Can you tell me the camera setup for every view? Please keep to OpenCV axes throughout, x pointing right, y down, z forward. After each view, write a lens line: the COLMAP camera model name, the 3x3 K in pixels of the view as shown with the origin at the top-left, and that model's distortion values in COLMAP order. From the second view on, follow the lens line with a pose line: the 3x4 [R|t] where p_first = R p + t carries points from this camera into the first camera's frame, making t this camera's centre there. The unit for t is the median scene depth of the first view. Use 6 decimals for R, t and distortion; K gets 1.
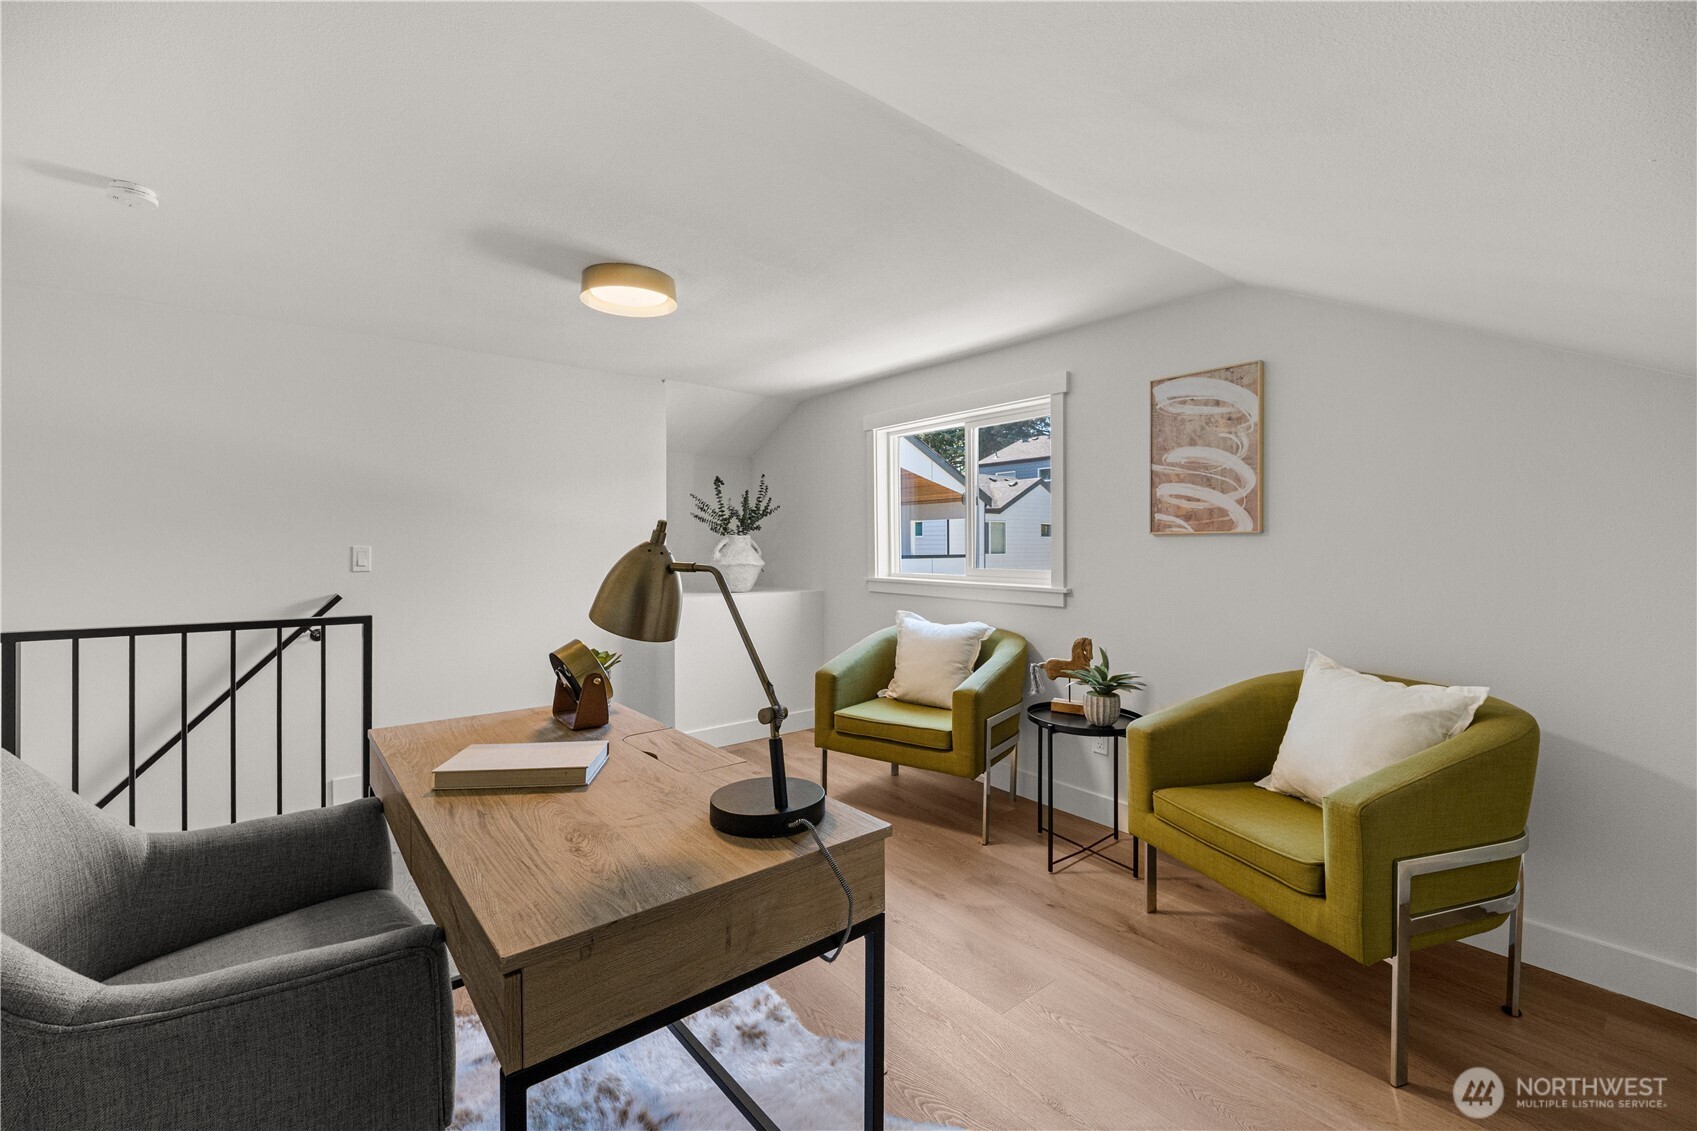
lens RADIAL K [[698.2, 0, 851.2], [0, 698.2, 548.4], [0, 0, 1]] dist [-0.003436, -0.000509]
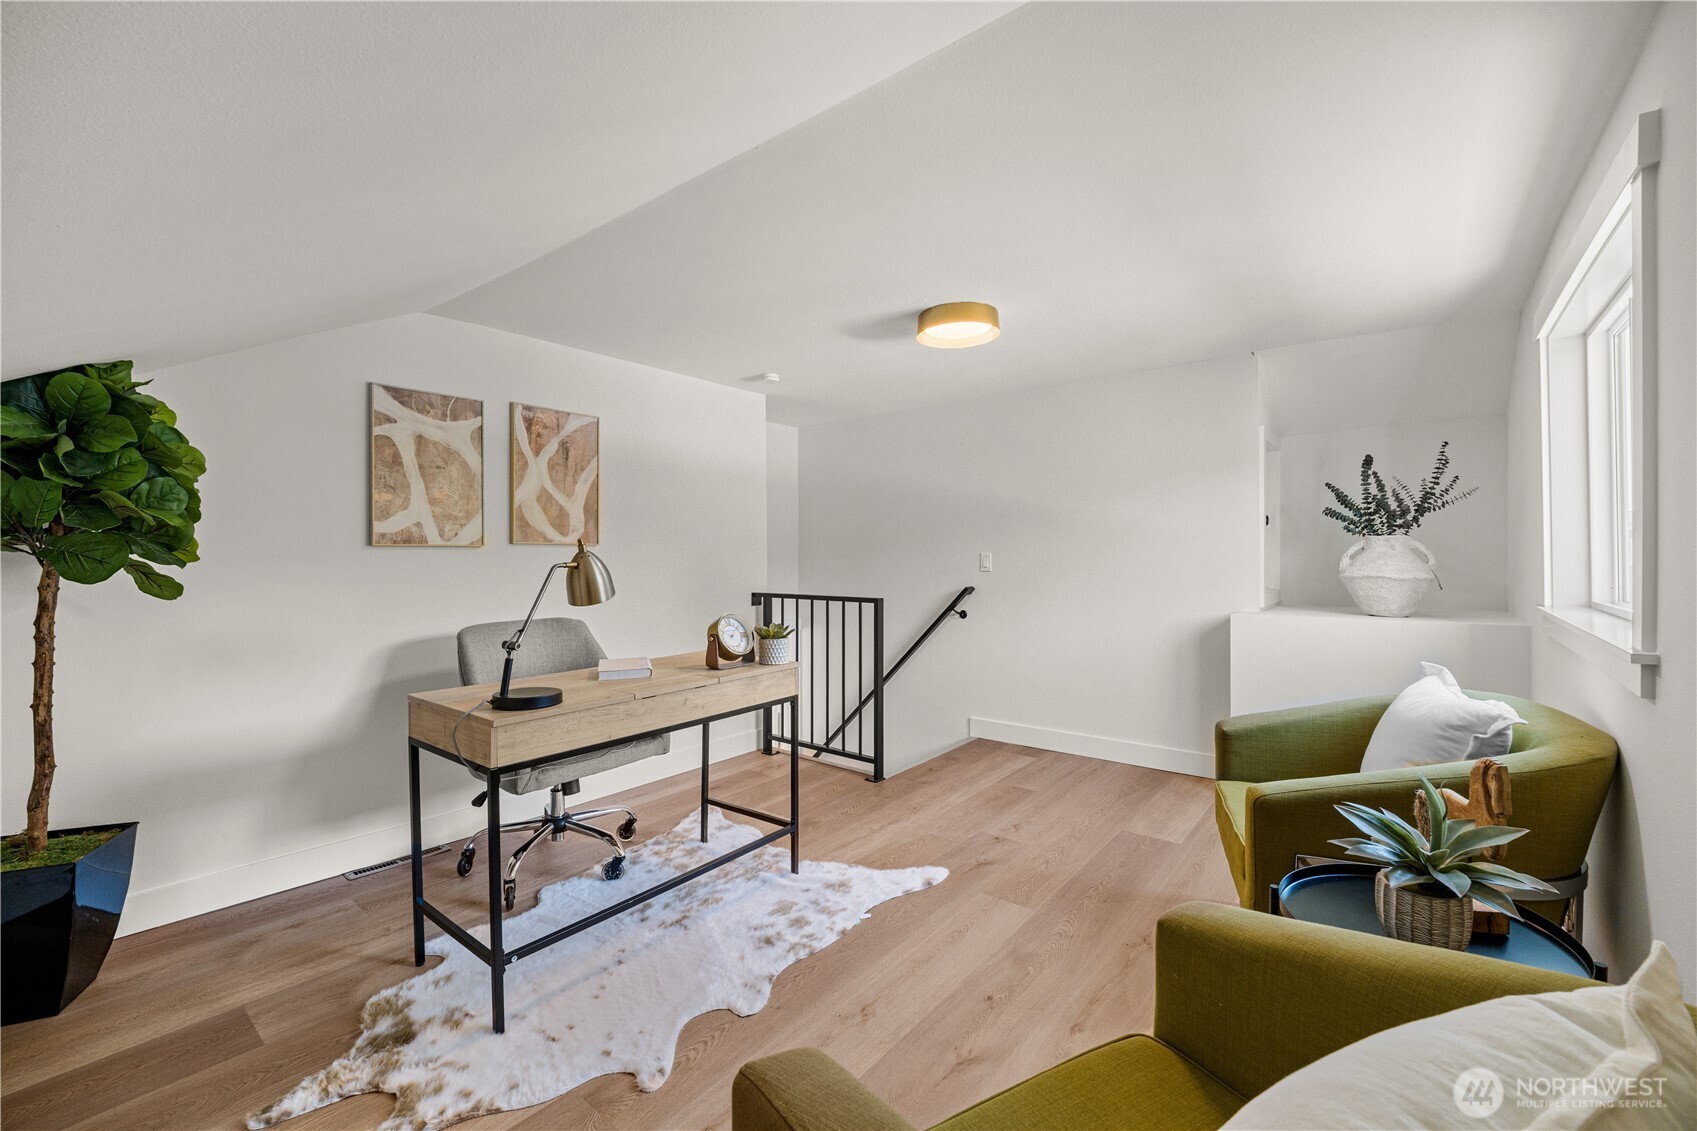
lens RADIAL K [[698.2, 0, 855.1], [0, 698.2, 565.2], [0, 0, 1]] dist [-0.003436, -0.000509]
pose [[0.222839, 0.017441, -0.974699, 0.417753], [0.001882, 0.999830, 0.018321, -0.002627], [0.974854, -0.005917, 0.222768, 0.327030]]
